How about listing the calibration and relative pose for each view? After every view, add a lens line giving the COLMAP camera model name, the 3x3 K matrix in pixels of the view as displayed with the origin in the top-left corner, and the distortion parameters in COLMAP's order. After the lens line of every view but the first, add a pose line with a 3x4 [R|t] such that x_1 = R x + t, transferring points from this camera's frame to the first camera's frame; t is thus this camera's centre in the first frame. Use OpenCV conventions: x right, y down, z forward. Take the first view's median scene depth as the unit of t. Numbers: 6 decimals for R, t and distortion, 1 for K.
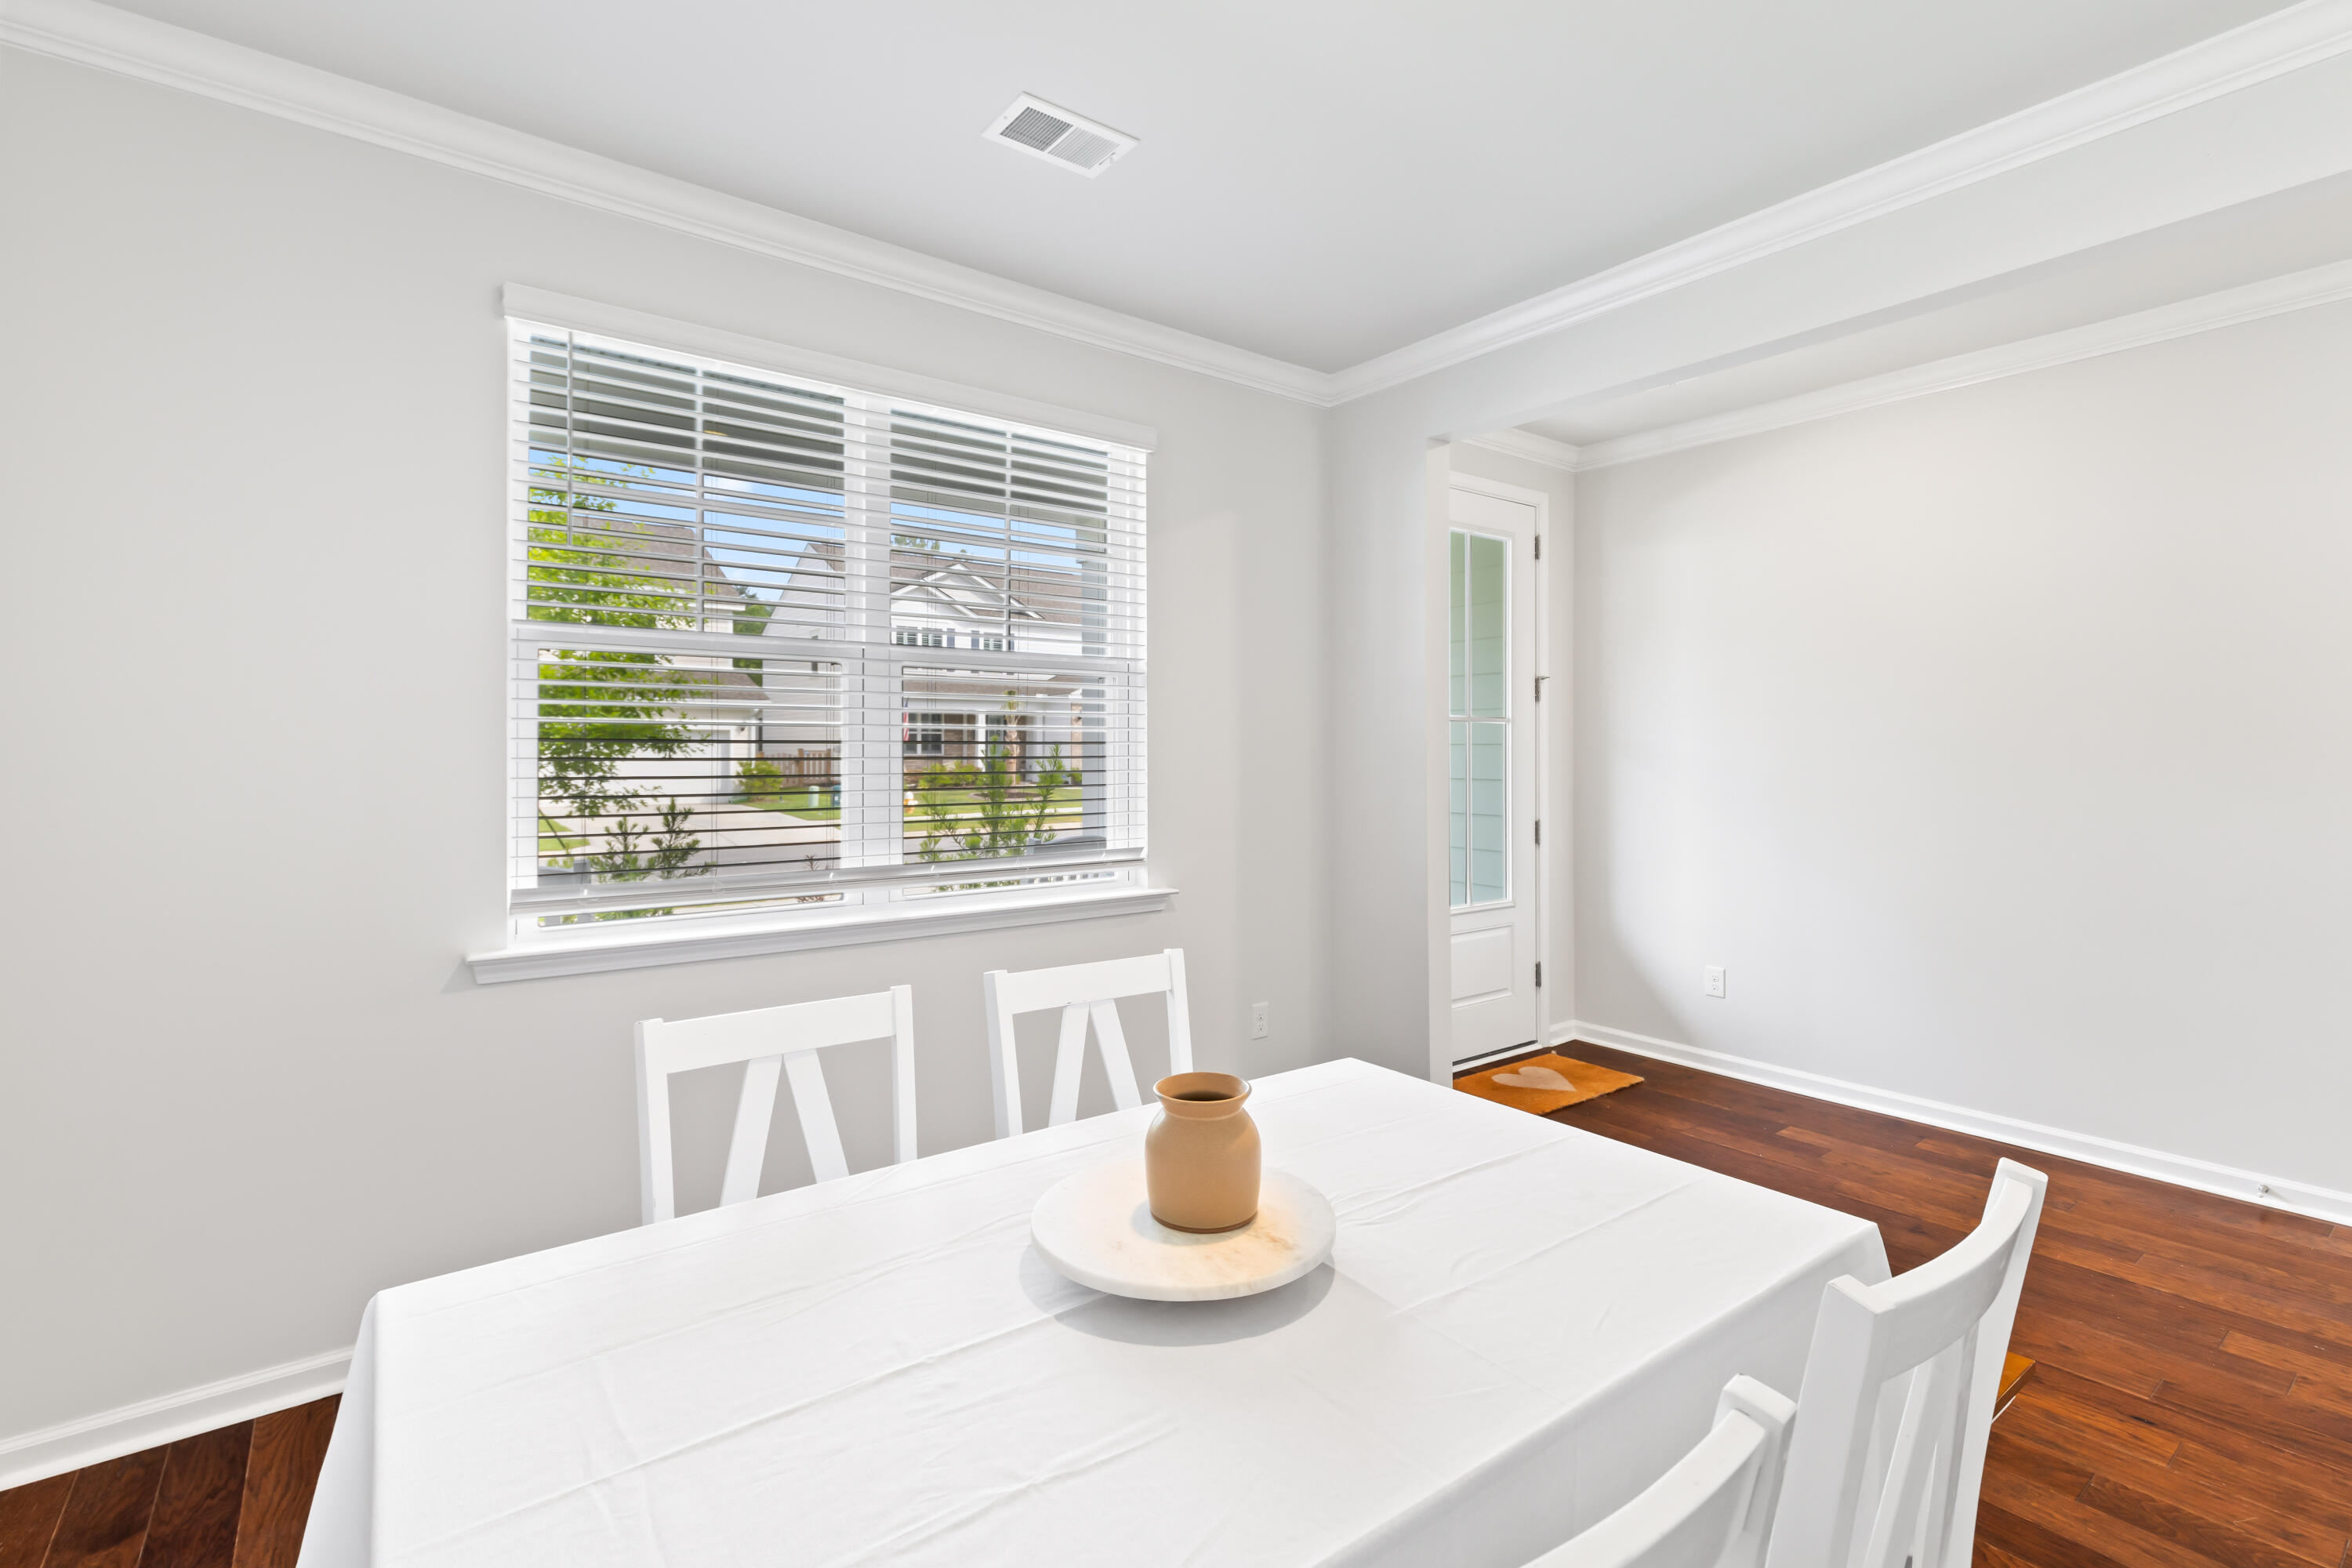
lens RADIAL K [[1054.6, 0, 1188.8], [0, 1054.6, 772.2], [0, 0, 1]] dist [0.000387, 0.000360]
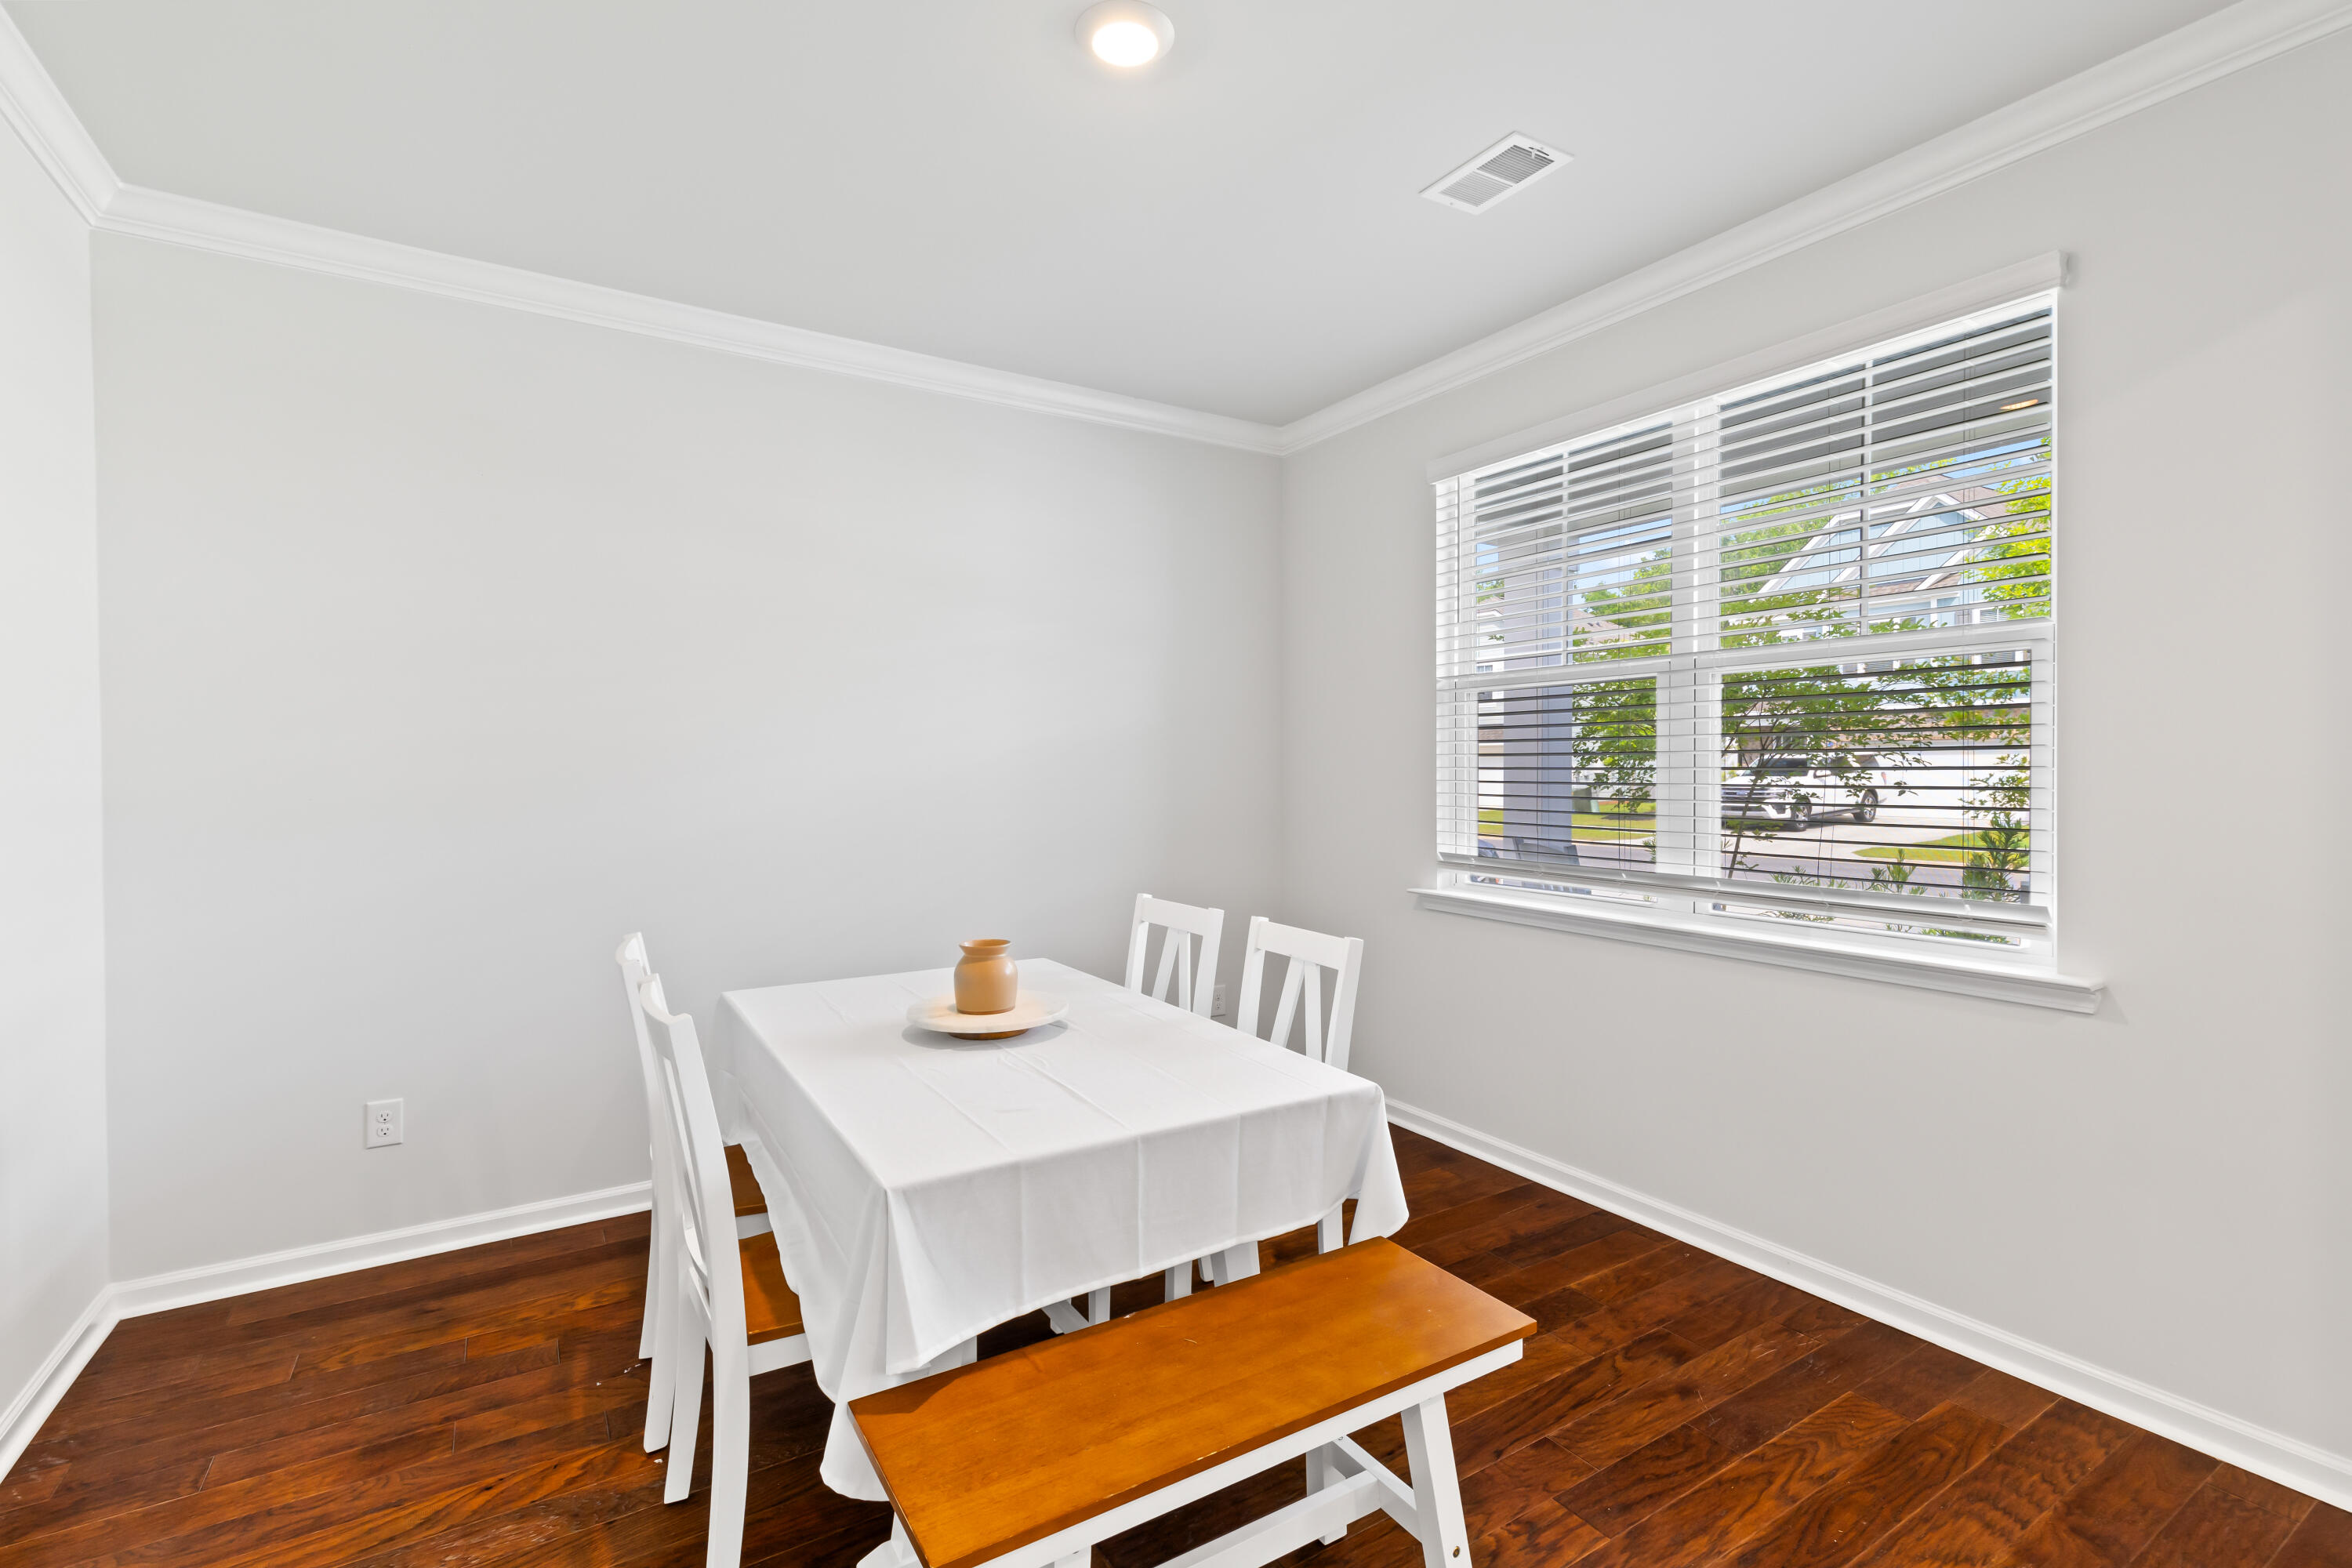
lens RADIAL K [[1104.2, 0, 1172.7], [0, 1104.2, 757.6], [0, 0, 1]] dist [0.000488, 0.000084]
pose [[-0.068542, -0.000268, -0.997648, 0.925561], [-0.014312, 0.999897, 0.000715, -0.019541], [0.997546, 0.014327, -0.068539, 0.689823]]
